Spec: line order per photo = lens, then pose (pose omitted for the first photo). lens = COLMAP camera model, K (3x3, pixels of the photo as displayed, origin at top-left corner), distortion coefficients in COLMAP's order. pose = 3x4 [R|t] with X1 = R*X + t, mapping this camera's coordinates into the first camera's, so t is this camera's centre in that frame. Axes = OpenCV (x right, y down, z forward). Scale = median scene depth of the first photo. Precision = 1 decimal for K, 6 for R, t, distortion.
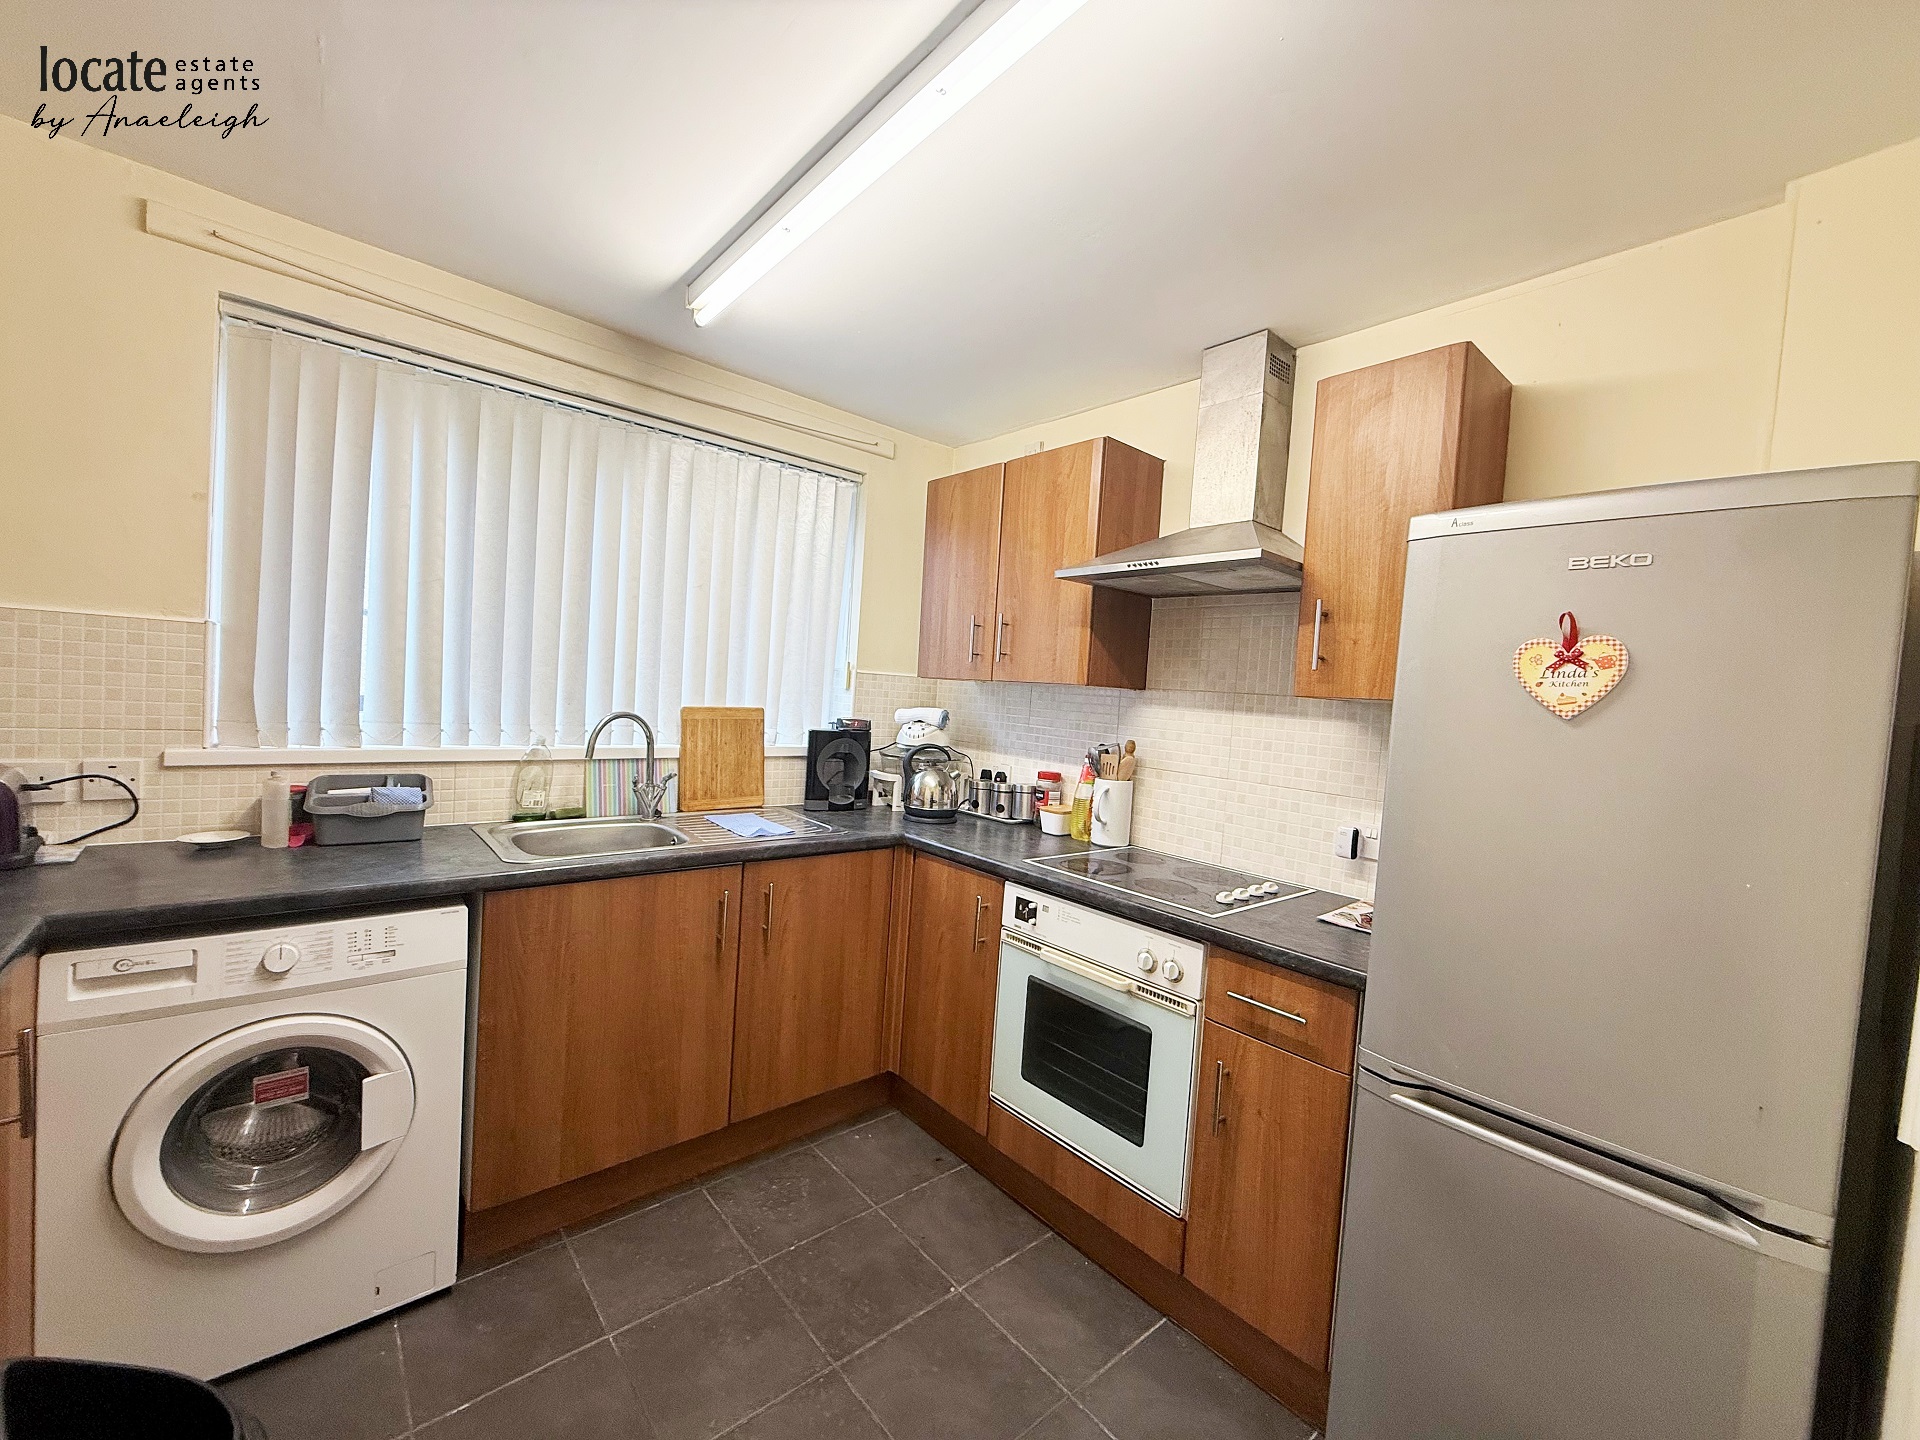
lens RADIAL K [[760.4, 0, 952.1], [0, 760.4, 722.1], [0, 0, 1]] dist [0.001985, 0.000155]
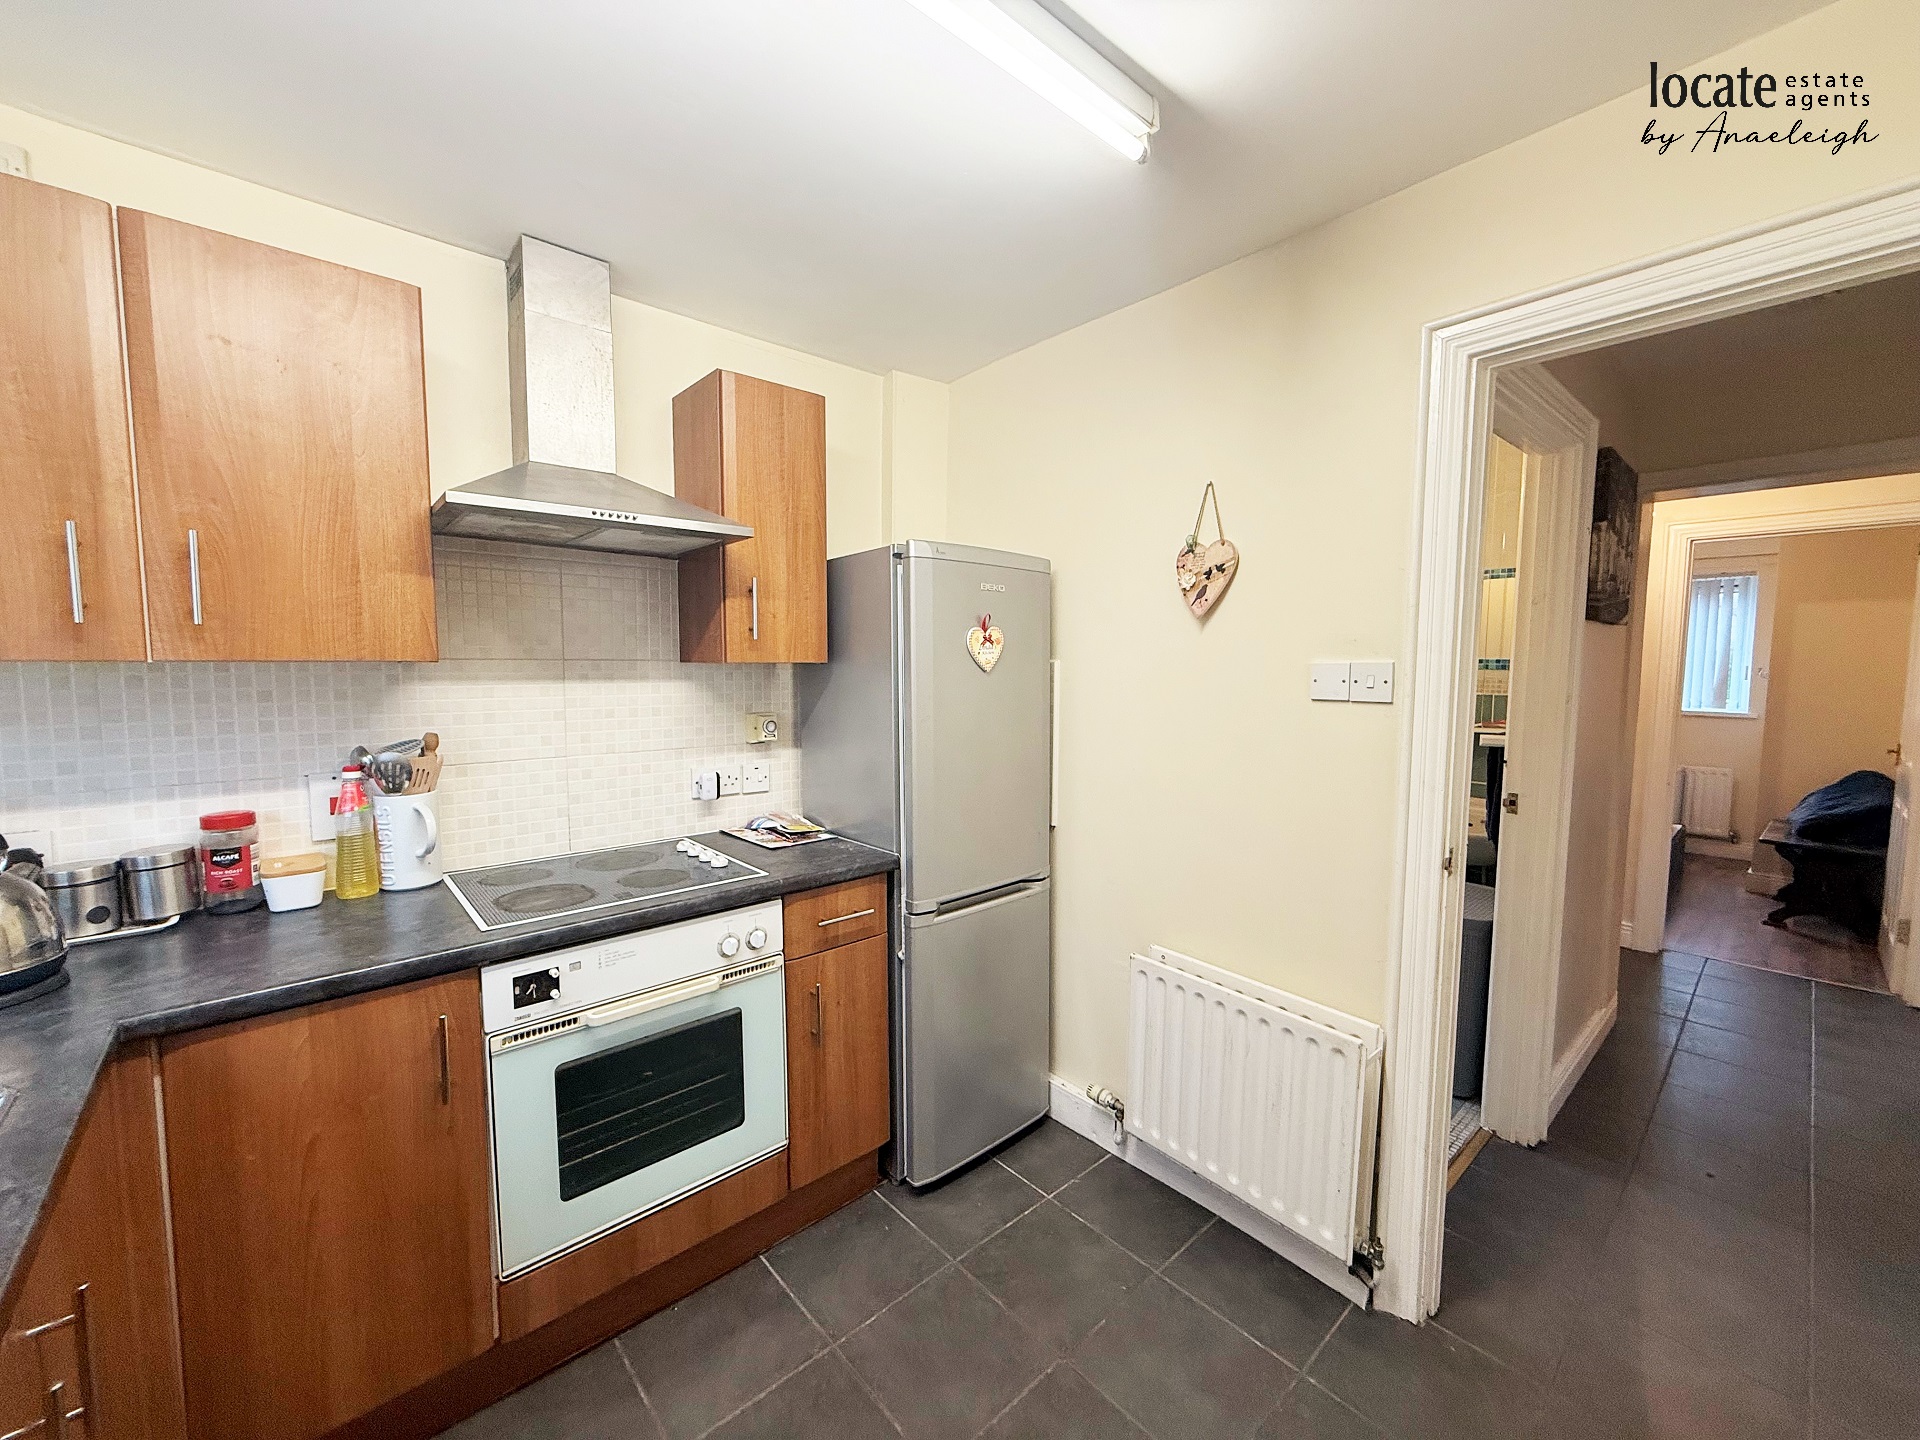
lens RADIAL K [[760.4, 0, 952.1], [0, 760.4, 722.1], [0, 0, 1]] dist [0.001985, 0.000155]
pose [[-0.004777, -0.144176, 0.989541, -0.587170], [0.038453, 0.988793, 0.144253, -0.086874], [-0.999249, 0.038740, 0.000820, 0.618678]]
